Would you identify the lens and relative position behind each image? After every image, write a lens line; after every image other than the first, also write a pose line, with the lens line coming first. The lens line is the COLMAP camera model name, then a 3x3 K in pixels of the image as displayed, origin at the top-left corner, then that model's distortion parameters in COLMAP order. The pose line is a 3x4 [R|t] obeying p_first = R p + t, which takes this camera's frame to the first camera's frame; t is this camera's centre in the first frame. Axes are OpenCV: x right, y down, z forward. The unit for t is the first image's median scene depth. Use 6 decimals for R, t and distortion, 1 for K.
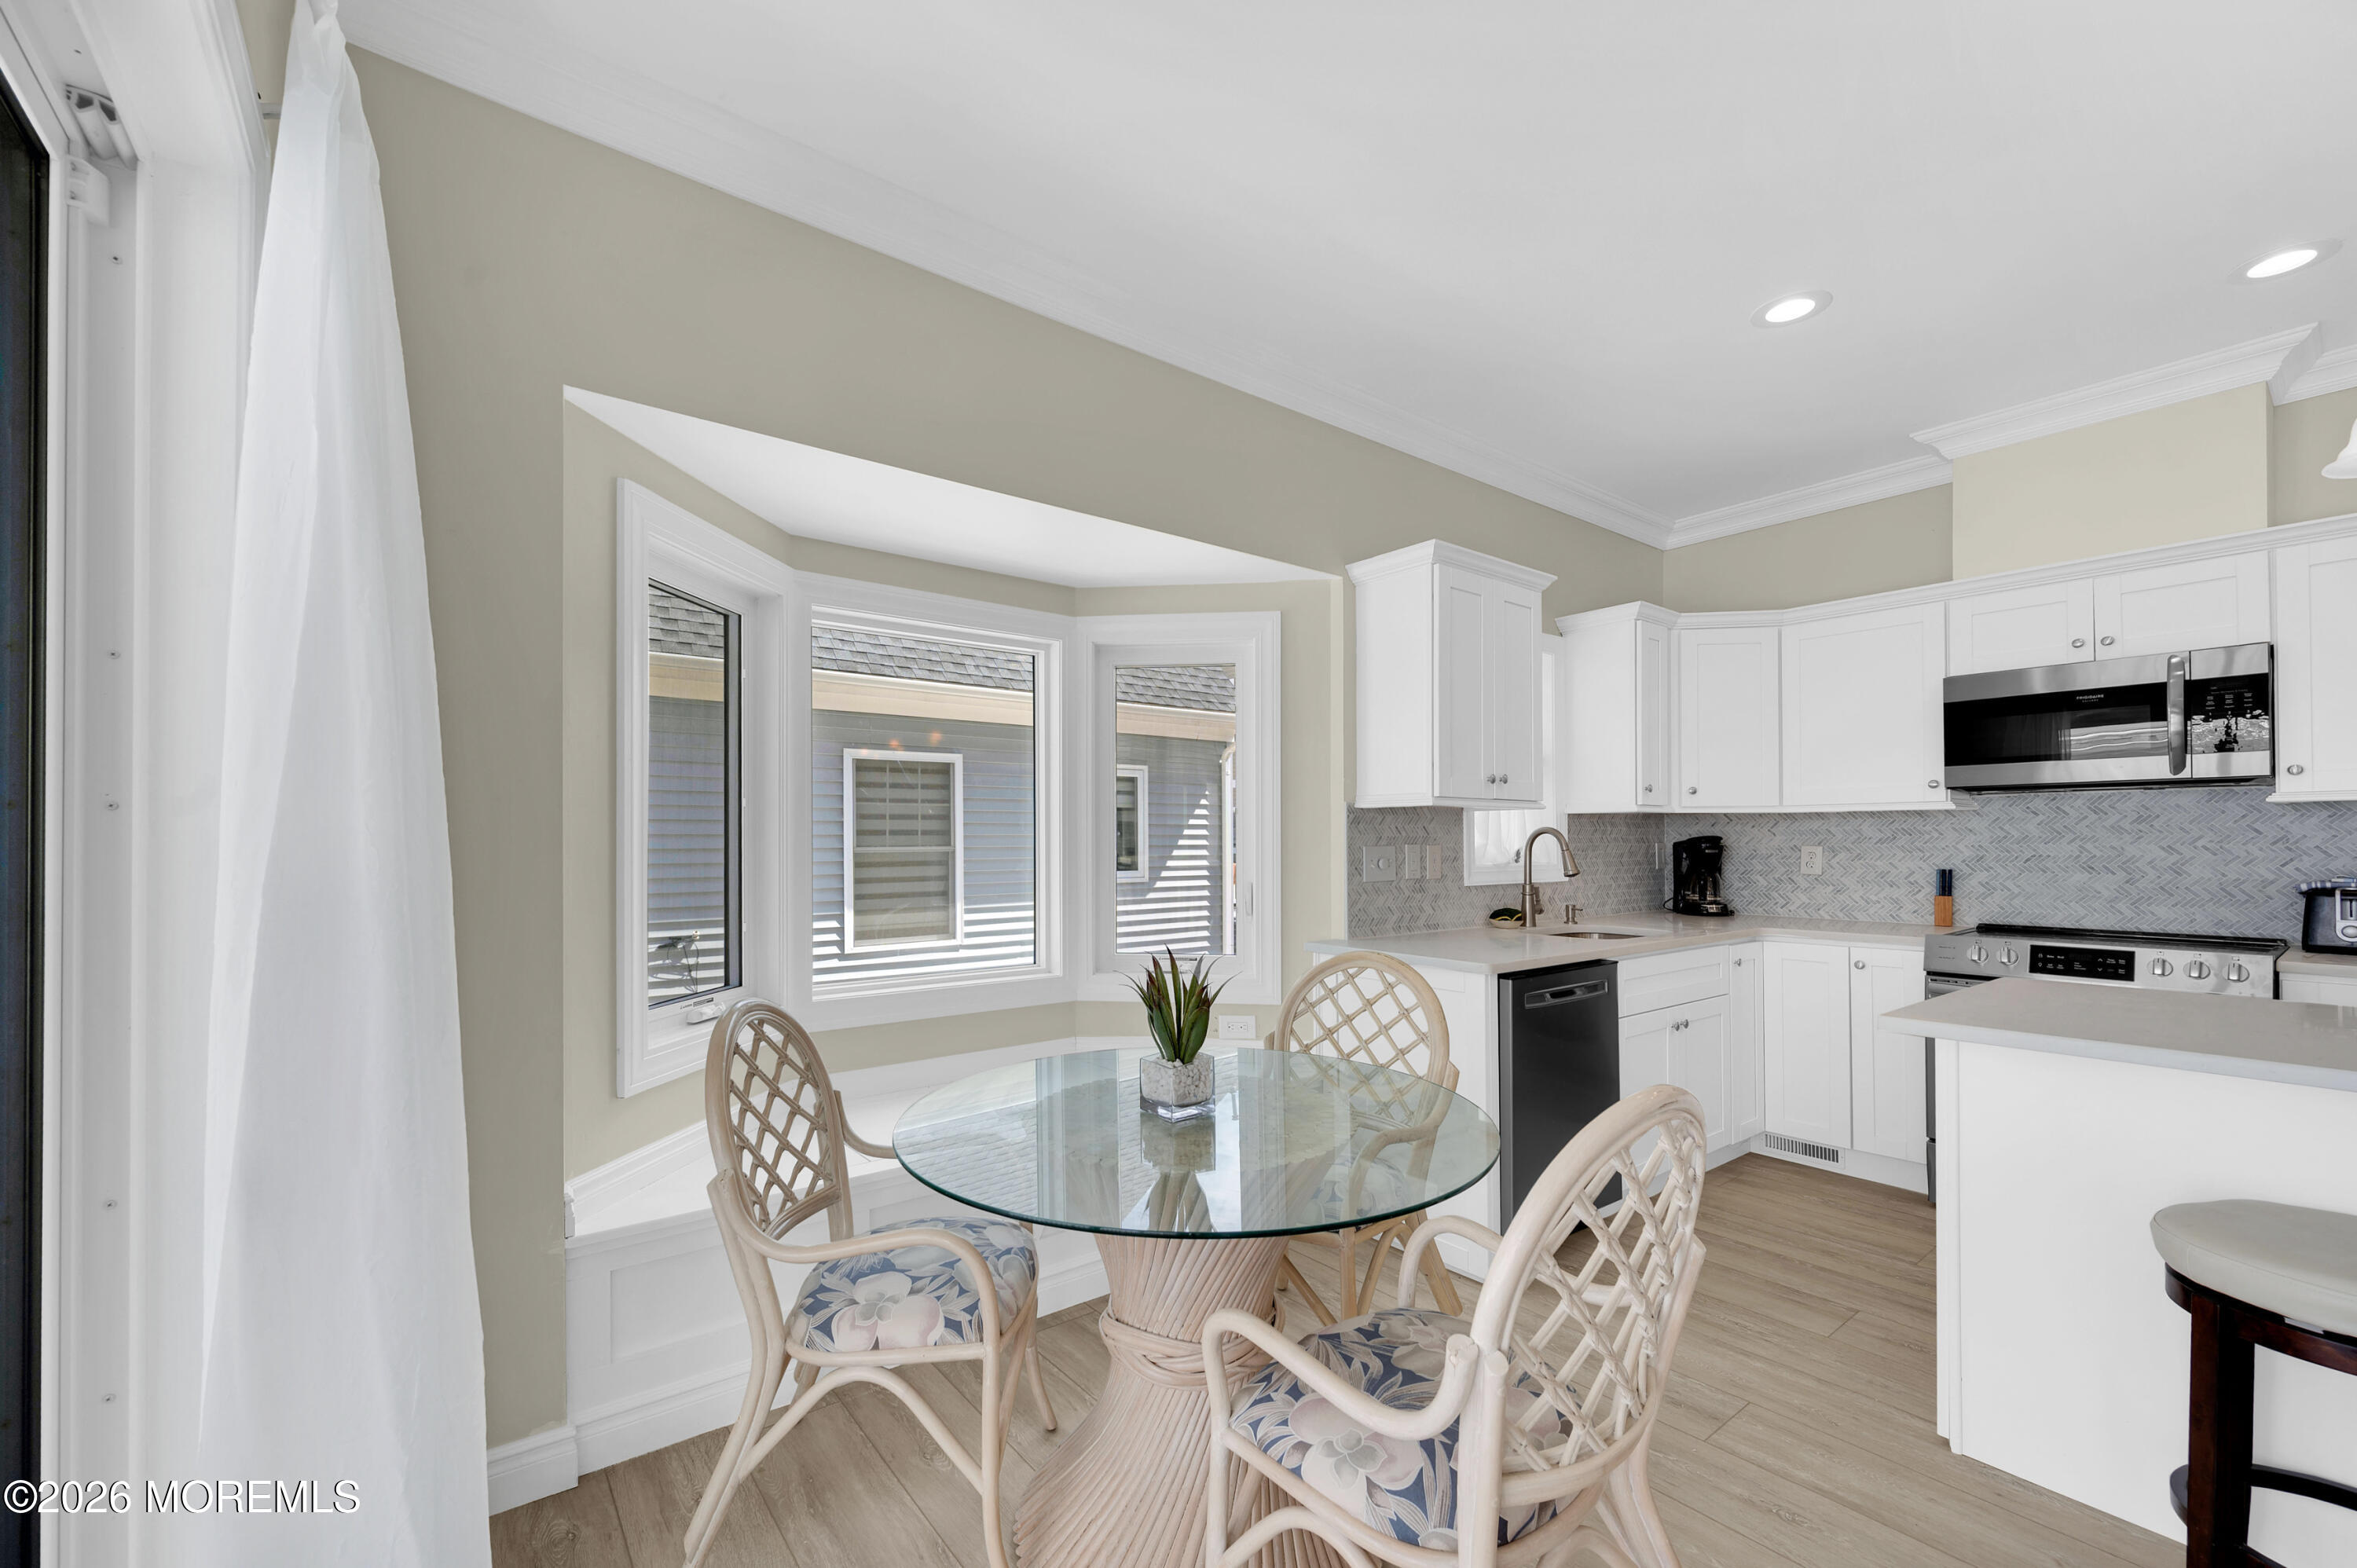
lens RADIAL K [[943.1, 0, 1147.4], [0, 943.1, 832.3], [0, 0, 1]] dist [0.003505, -0.000560]
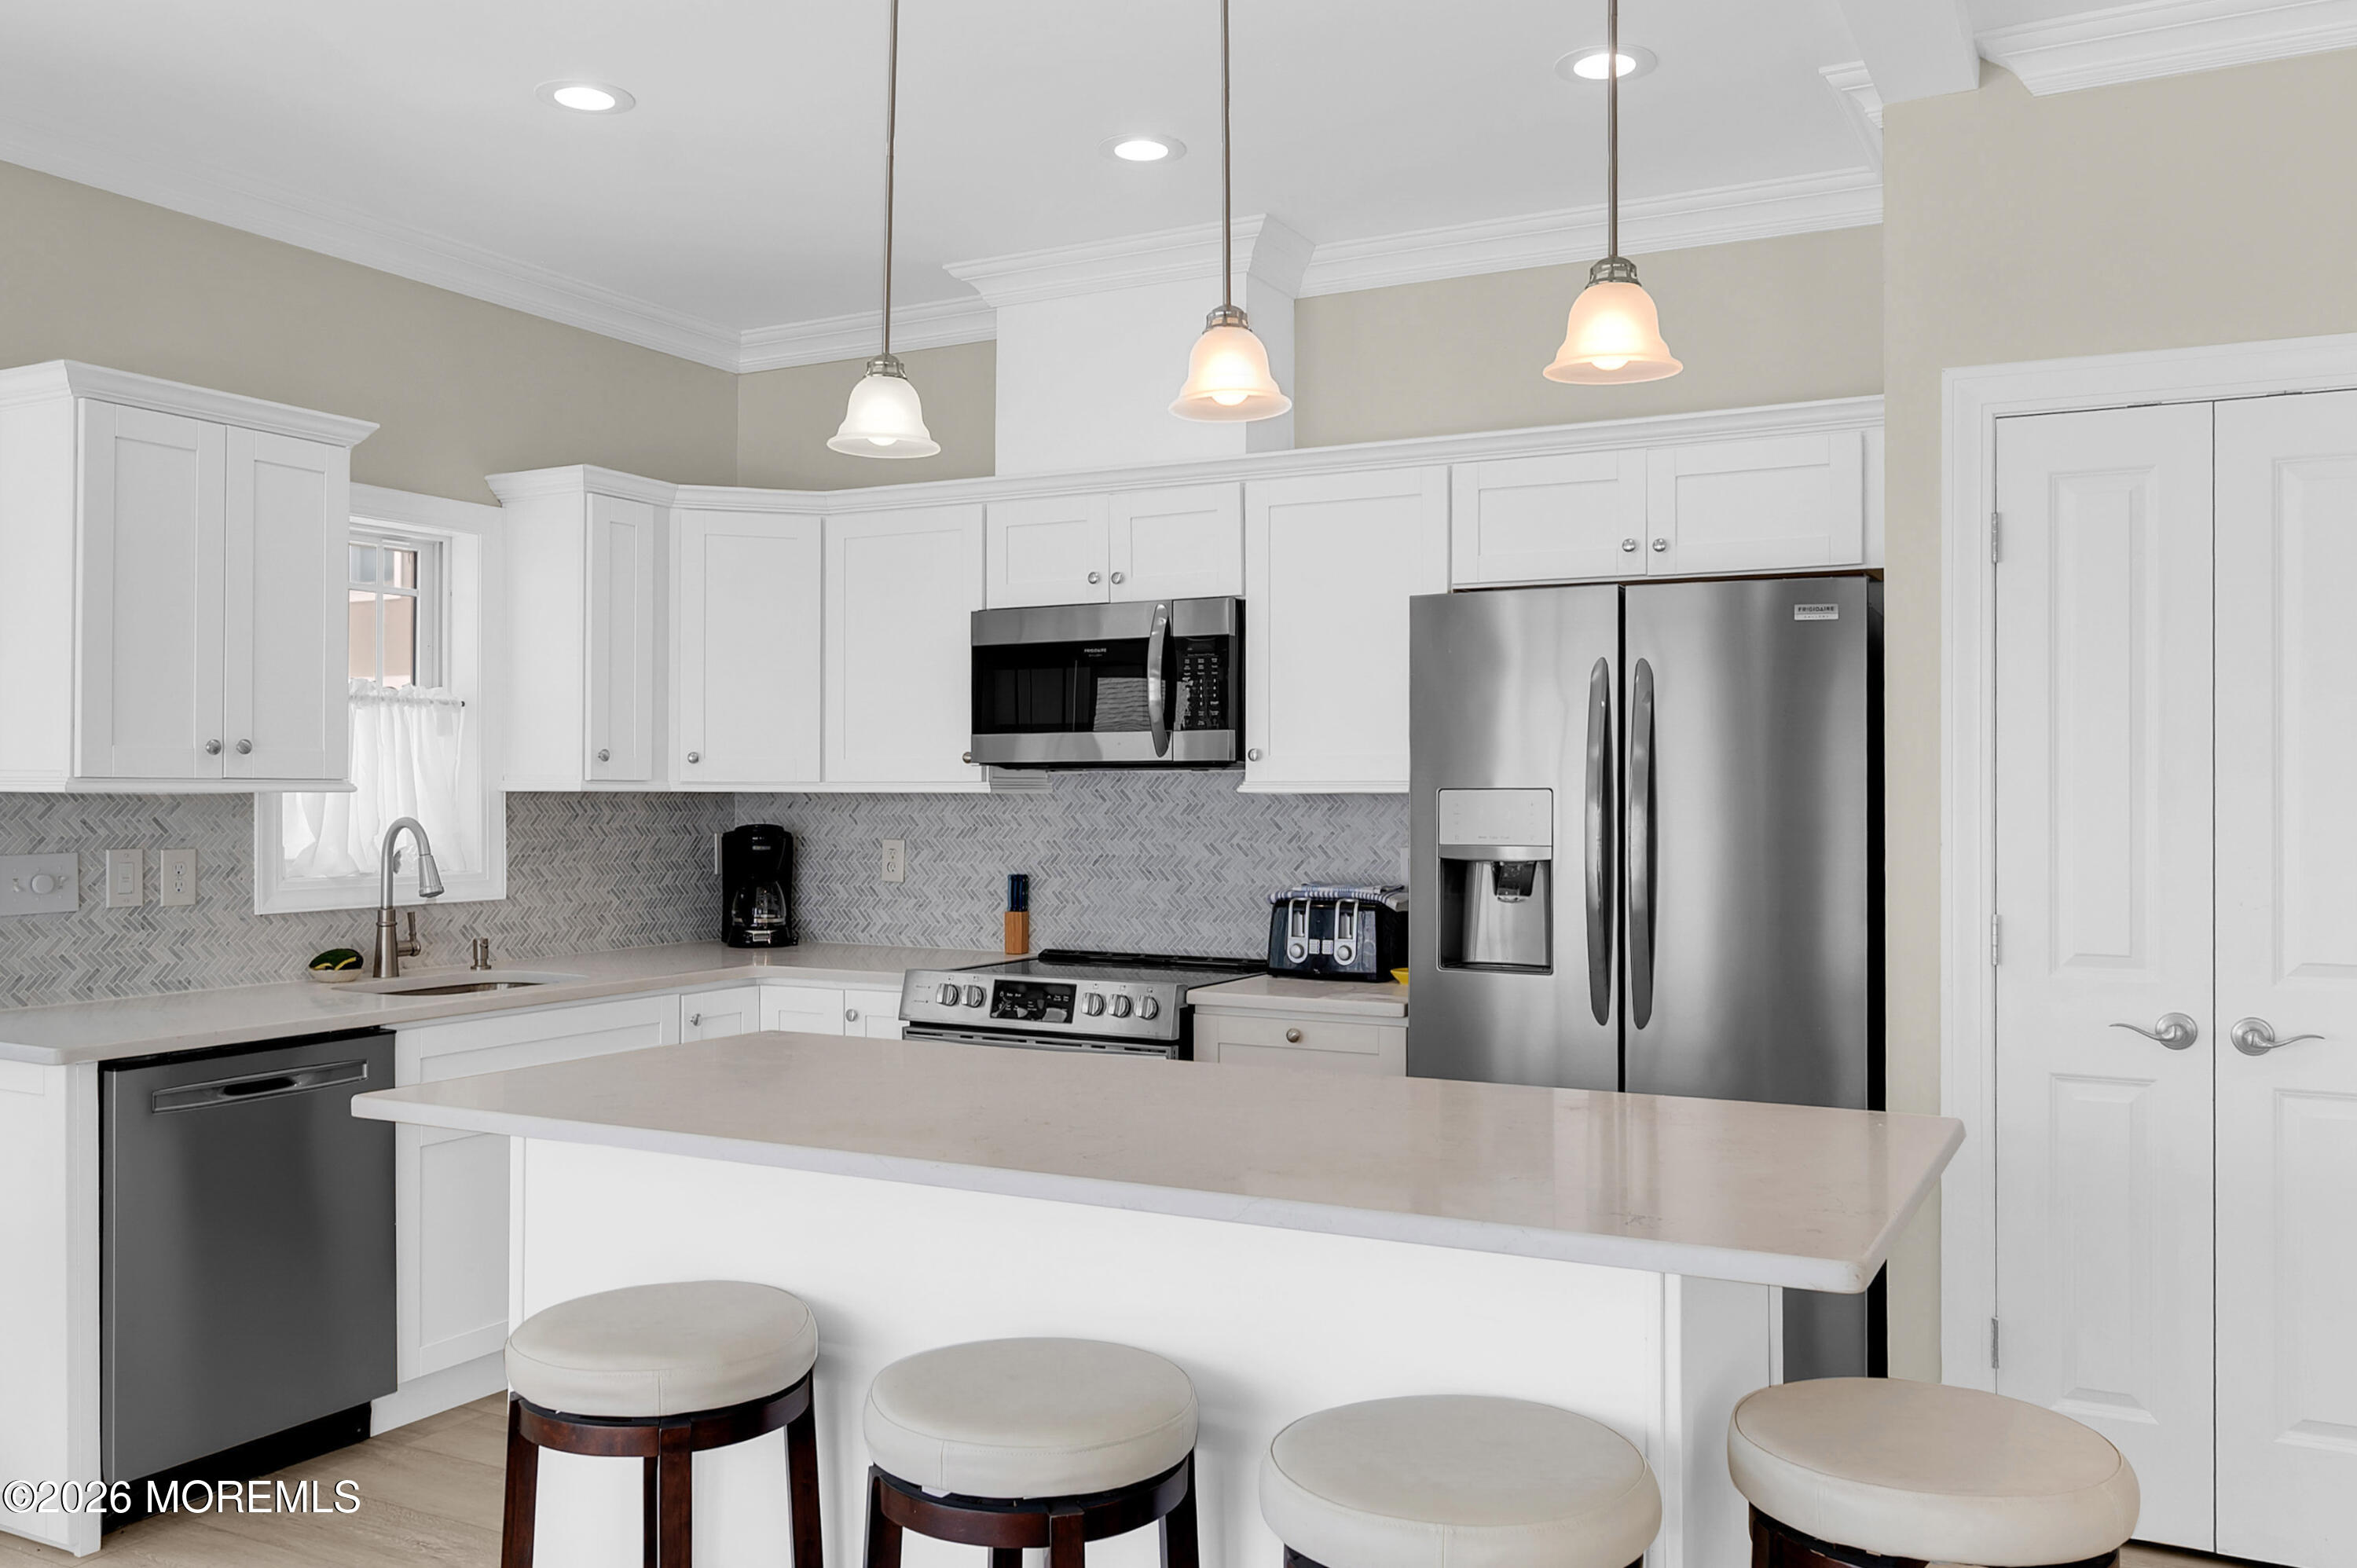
lens RADIAL K [[1855.0, 0, 1183.1], [0, 1855.0, 786.1], [0, 0, 1]] dist [-0.007651, 0.018308]
pose [[0.906203, 0.004653, 0.422817, 0.391266], [-0.007278, 0.999963, 0.004594, -0.037767], [-0.422780, -0.007240, 0.906204, -0.350476]]
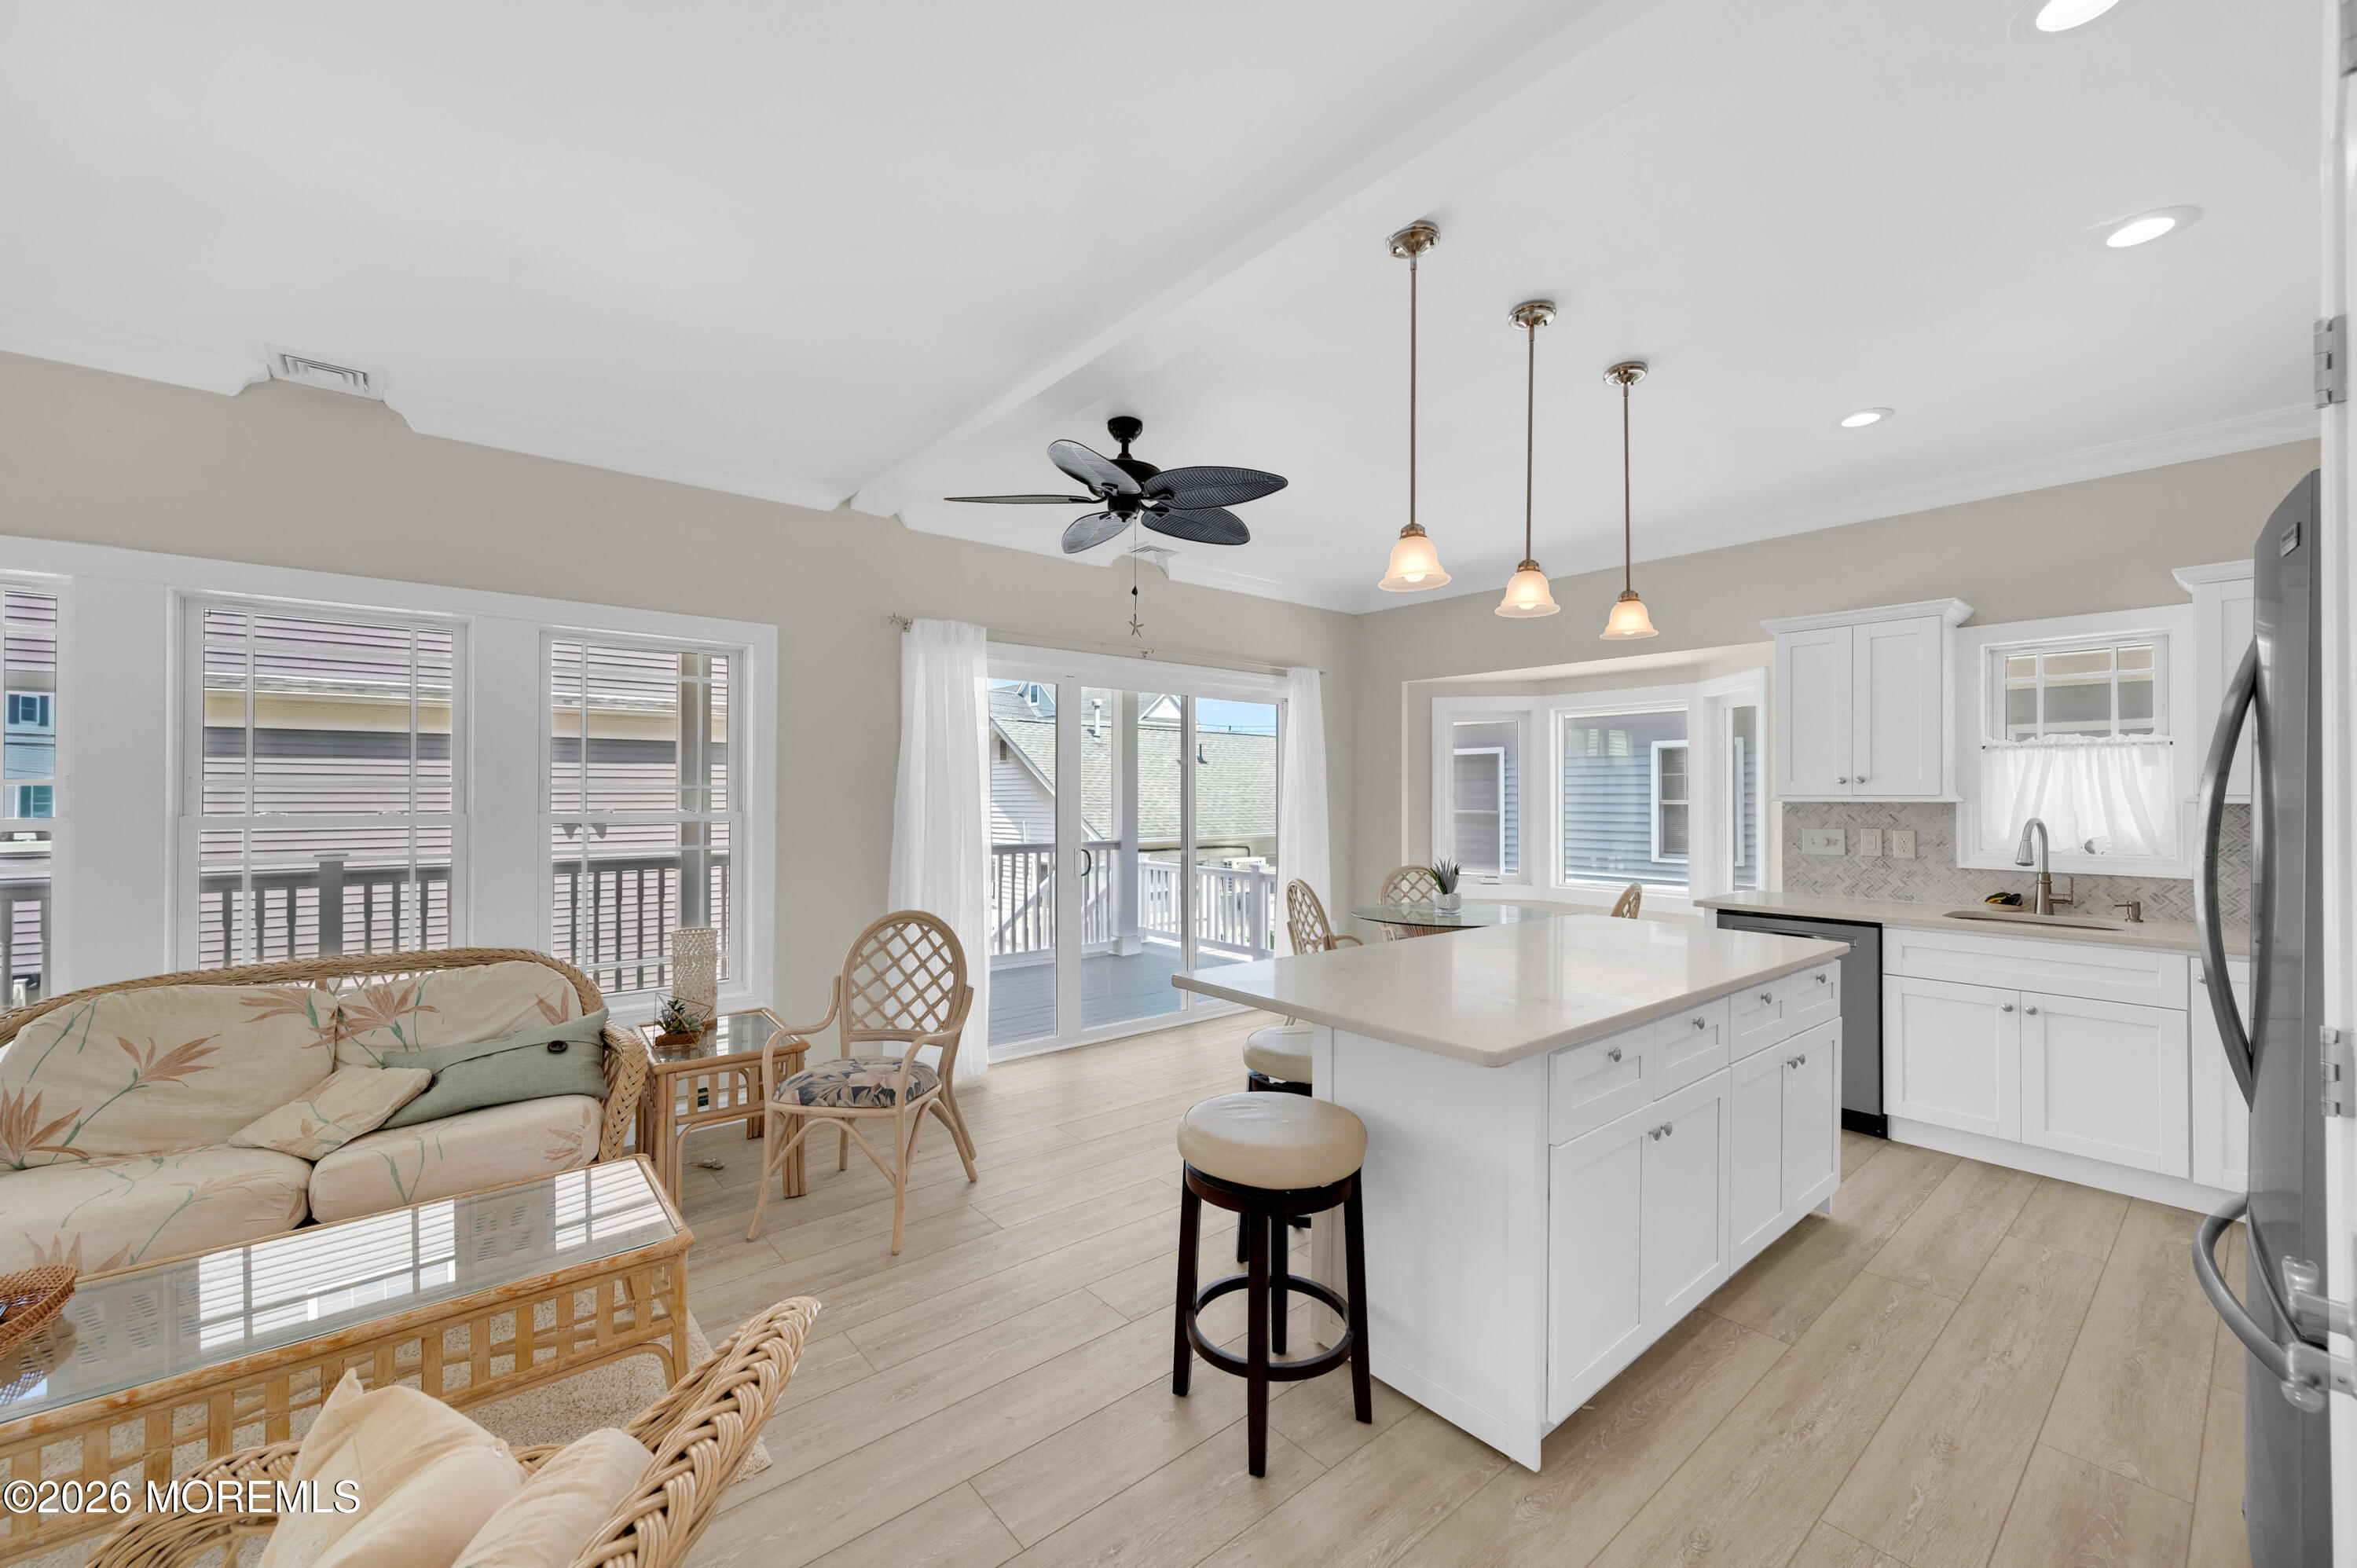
lens RADIAL K [[943.1, 0, 1191.9], [0, 943.1, 786.4], [0, 0, 1]] dist [0.003505, -0.000560]
pose [[0.071651, -0.006673, -0.997407, 1.476609], [0.007581, 0.999952, -0.006145, -0.043204], [0.997401, -0.007121, 0.071699, -0.000516]]
